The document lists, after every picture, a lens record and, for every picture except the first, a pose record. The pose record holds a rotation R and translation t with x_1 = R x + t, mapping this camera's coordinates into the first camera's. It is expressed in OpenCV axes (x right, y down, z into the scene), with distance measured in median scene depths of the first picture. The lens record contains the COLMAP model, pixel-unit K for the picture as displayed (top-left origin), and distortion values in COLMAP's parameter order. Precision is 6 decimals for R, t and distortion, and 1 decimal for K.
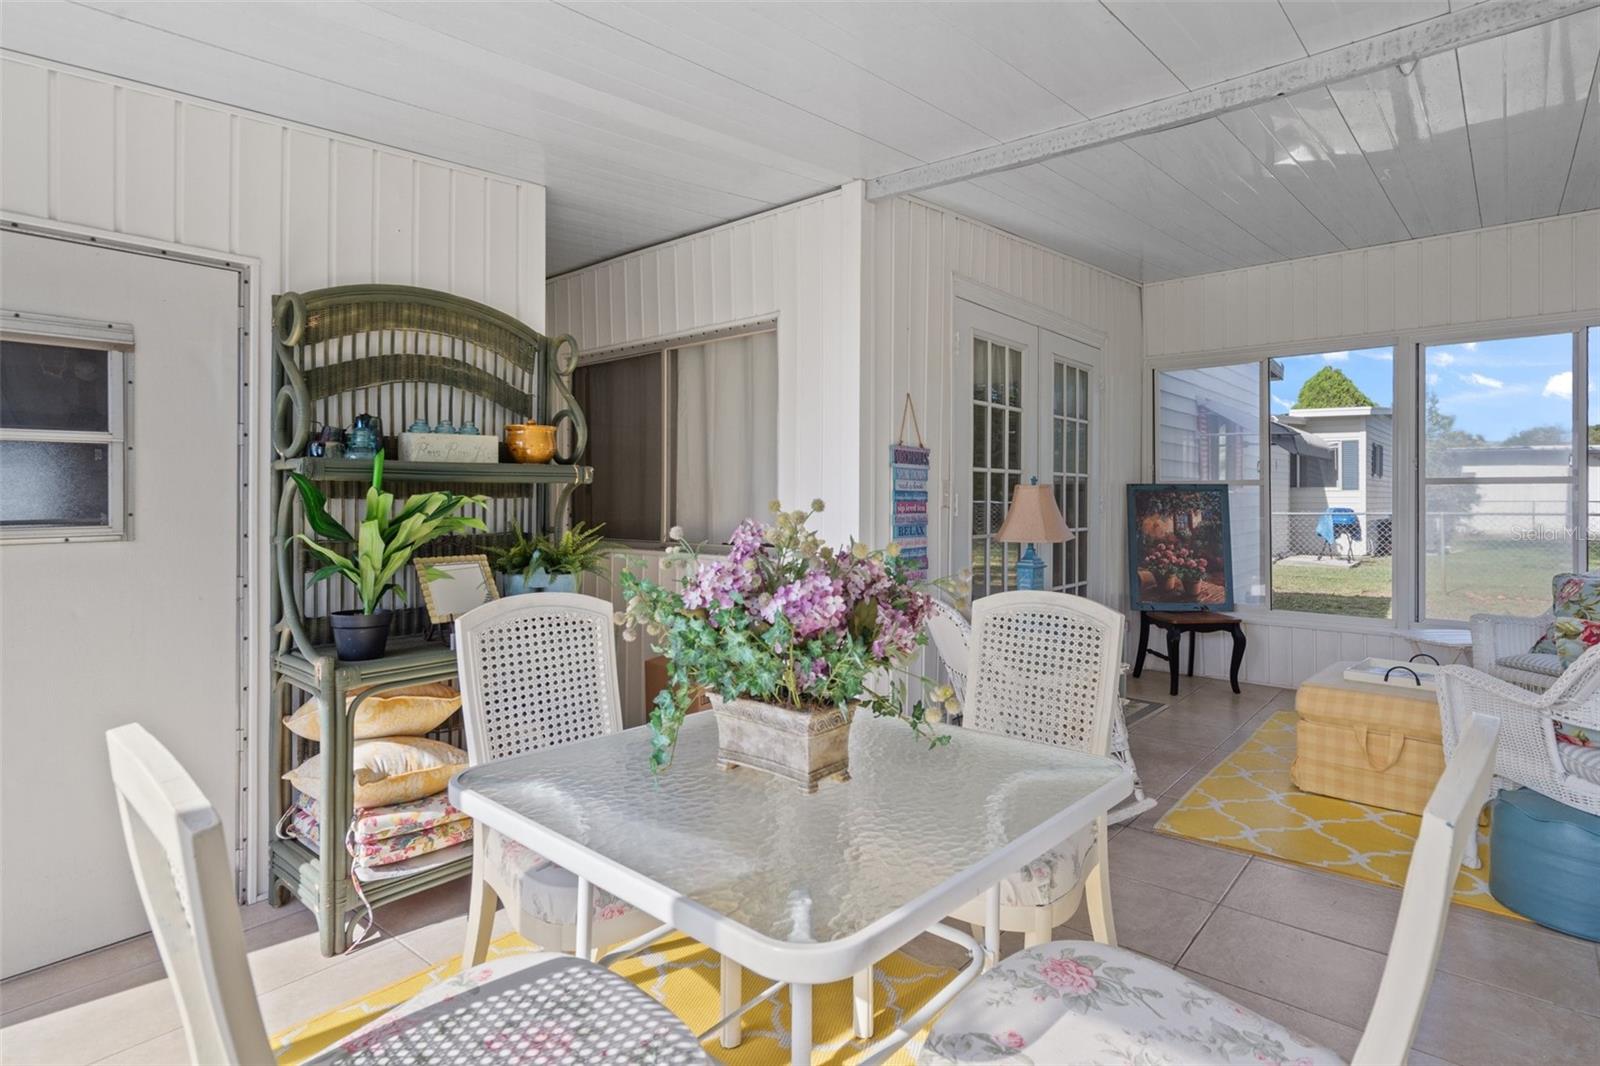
lens RADIAL K [[810.9, 0, 803.8], [0, 810.9, 524.9], [0, 0, 1]] dist [-0.001259, -0.000046]
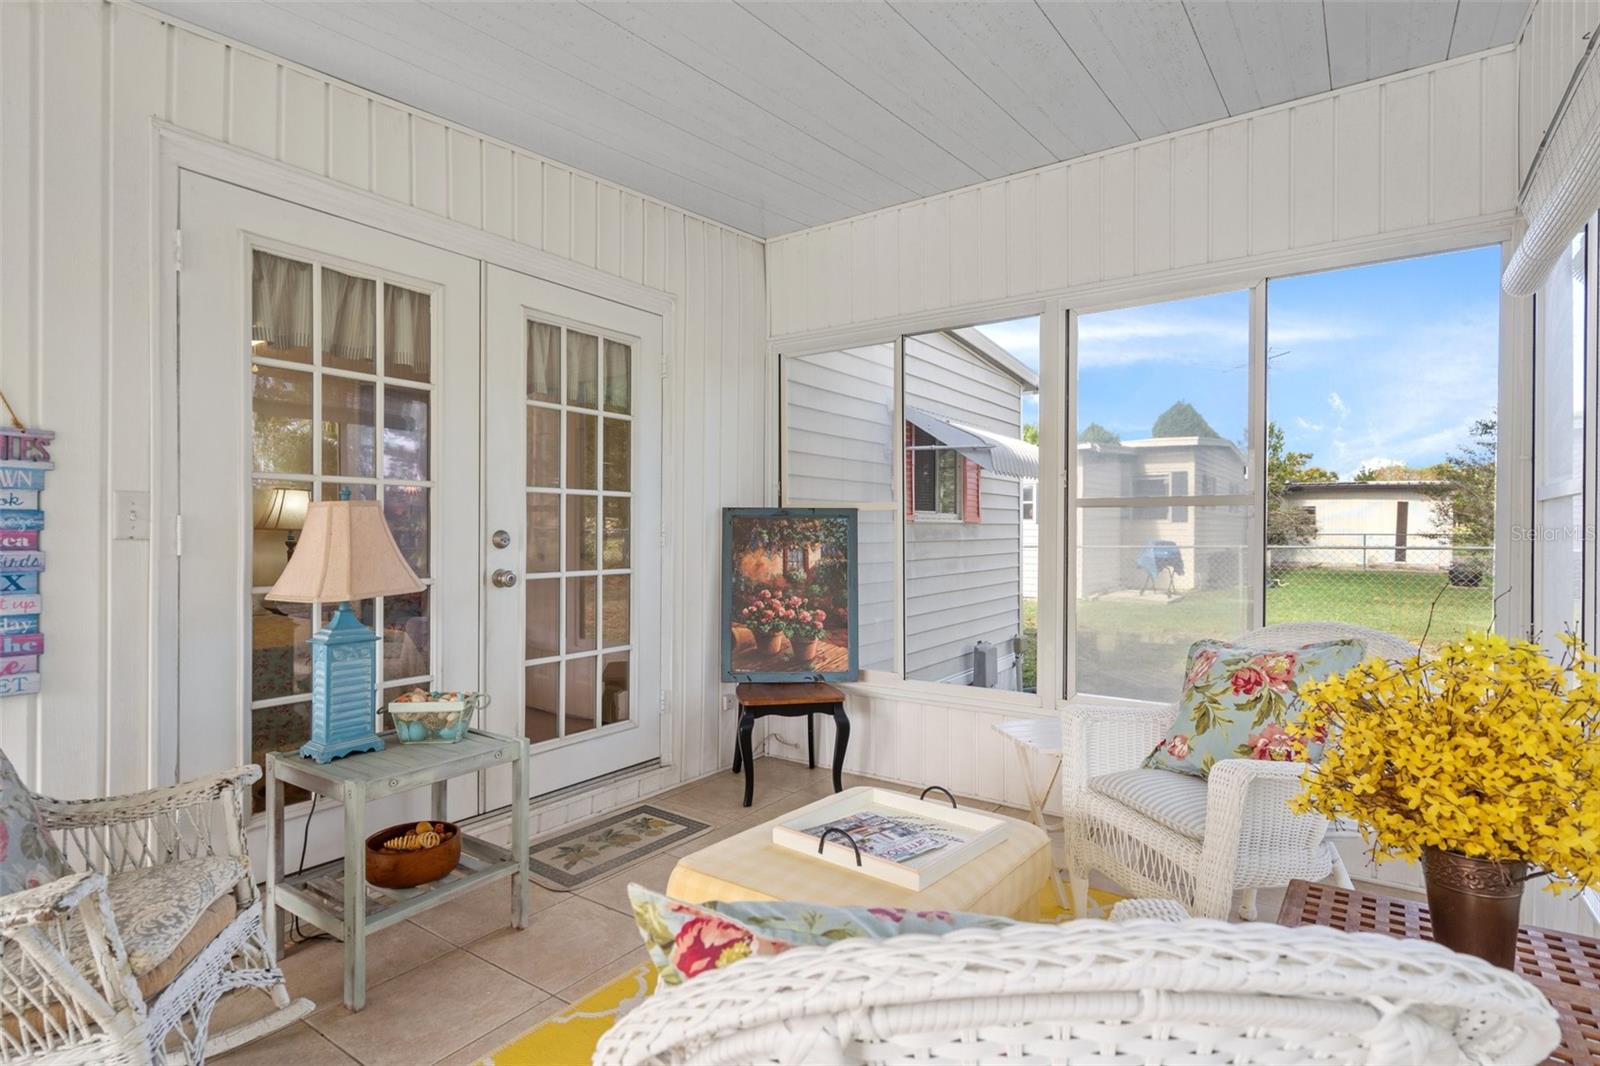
lens RADIAL K [[798.4, 0, 796.4], [0, 798.4, 567.0], [0, 0, 1]] dist [-0.000296, 0.000149]
pose [[0.995494, -0.004848, 0.094702, 0.403922], [0.003831, 0.999933, 0.010920, -0.005105], [-0.094748, -0.010508, 0.995446, 0.286657]]
